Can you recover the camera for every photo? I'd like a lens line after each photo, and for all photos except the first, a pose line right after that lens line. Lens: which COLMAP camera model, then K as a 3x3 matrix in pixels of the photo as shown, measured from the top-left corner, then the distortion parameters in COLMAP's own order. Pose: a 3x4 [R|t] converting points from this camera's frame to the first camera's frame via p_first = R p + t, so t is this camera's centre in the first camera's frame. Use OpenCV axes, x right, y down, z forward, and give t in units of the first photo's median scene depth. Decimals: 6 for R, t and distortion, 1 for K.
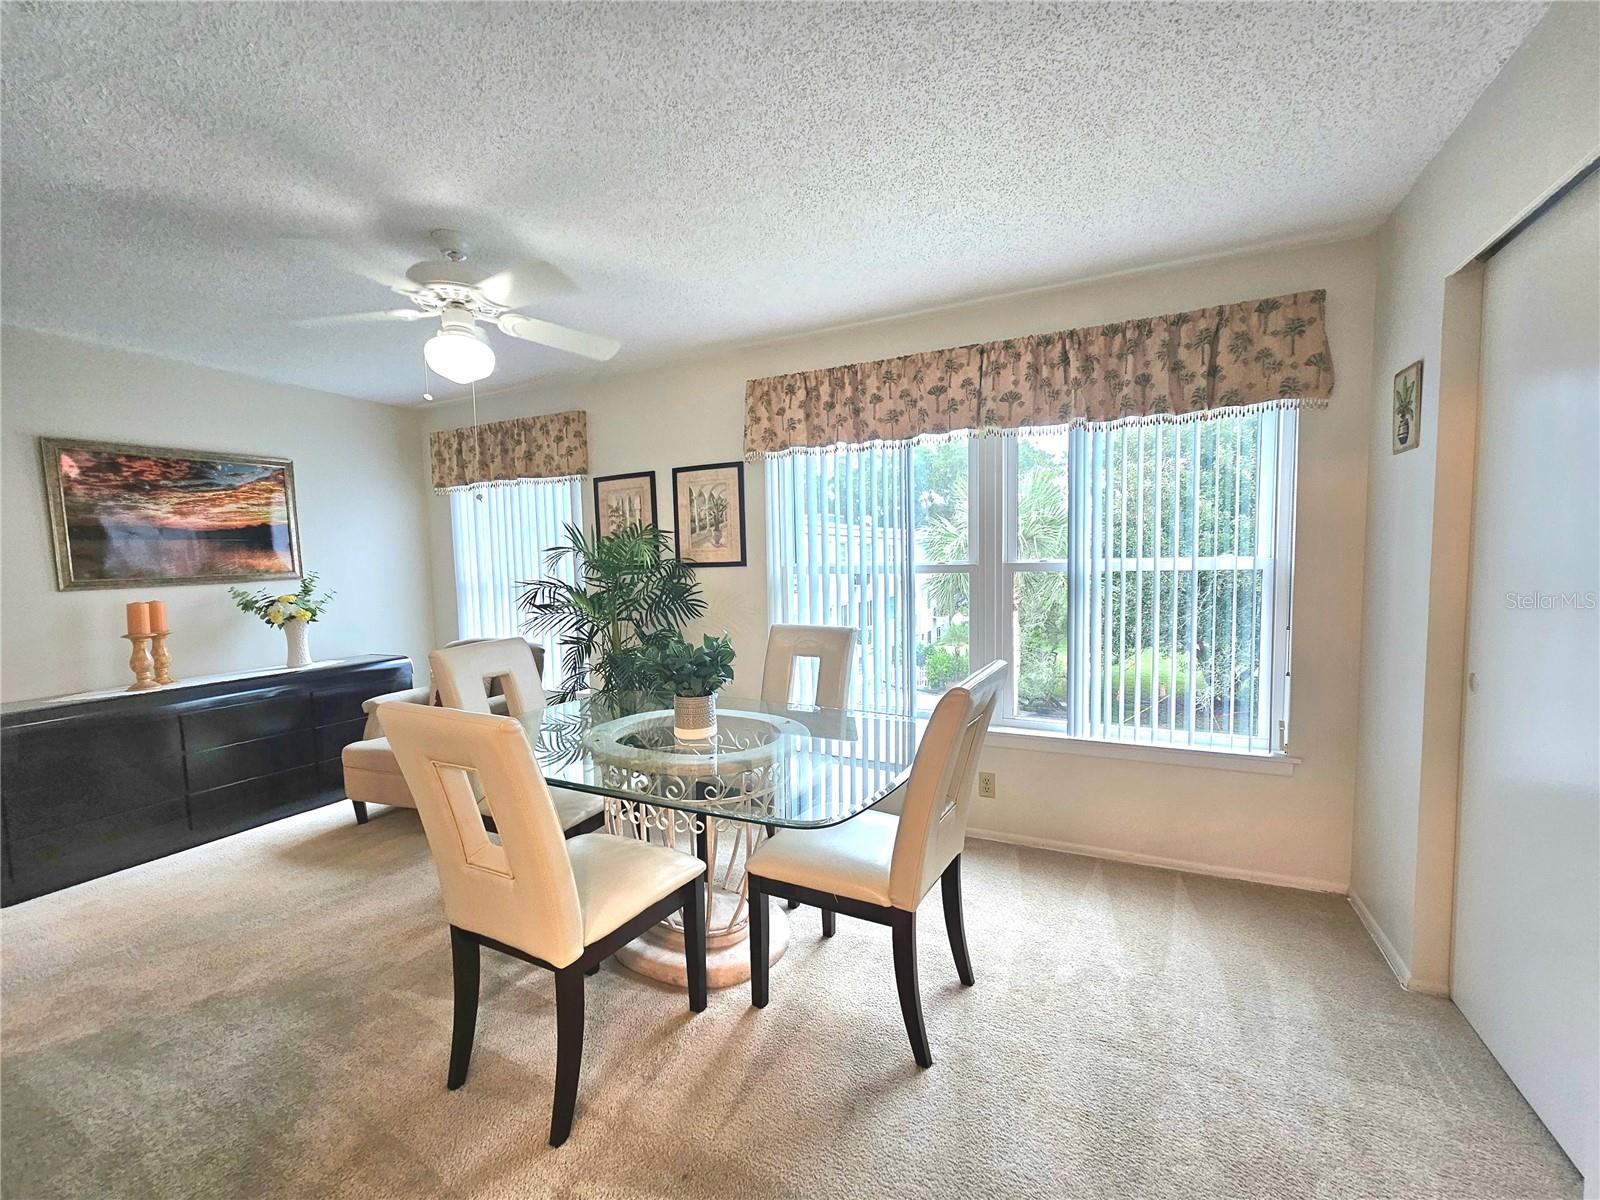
lens RADIAL K [[646.3, 0, 807.0], [0, 646.3, 603.2], [0, 0, 1]] dist [-0.000707, -0.000773]
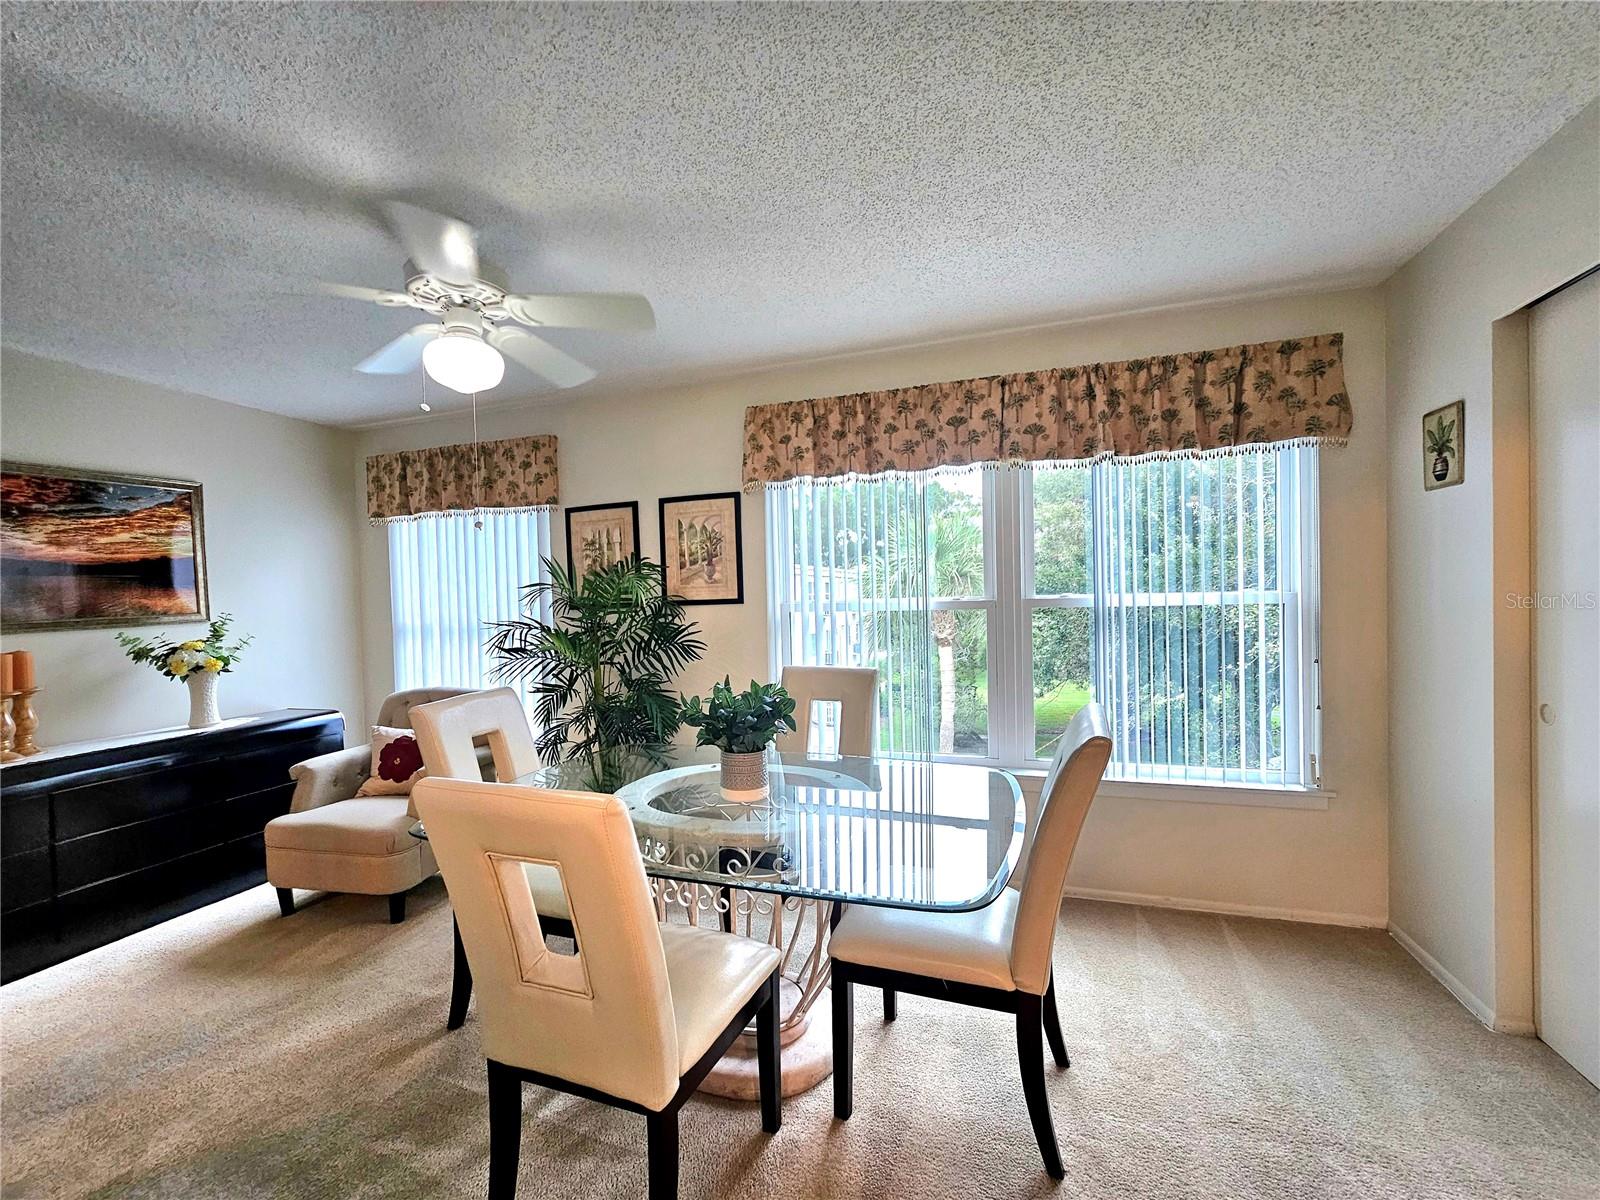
lens RADIAL K [[647.5, 0, 799.7], [0, 647.5, 605.1], [0, 0, 1]] dist [-0.002321, 0.000853]
pose [[0.992239, -0.006488, 0.124178, -0.141436], [0.013284, 0.998454, -0.053974, -0.004015], [-0.123636, 0.055205, 0.990791, 0.074569]]
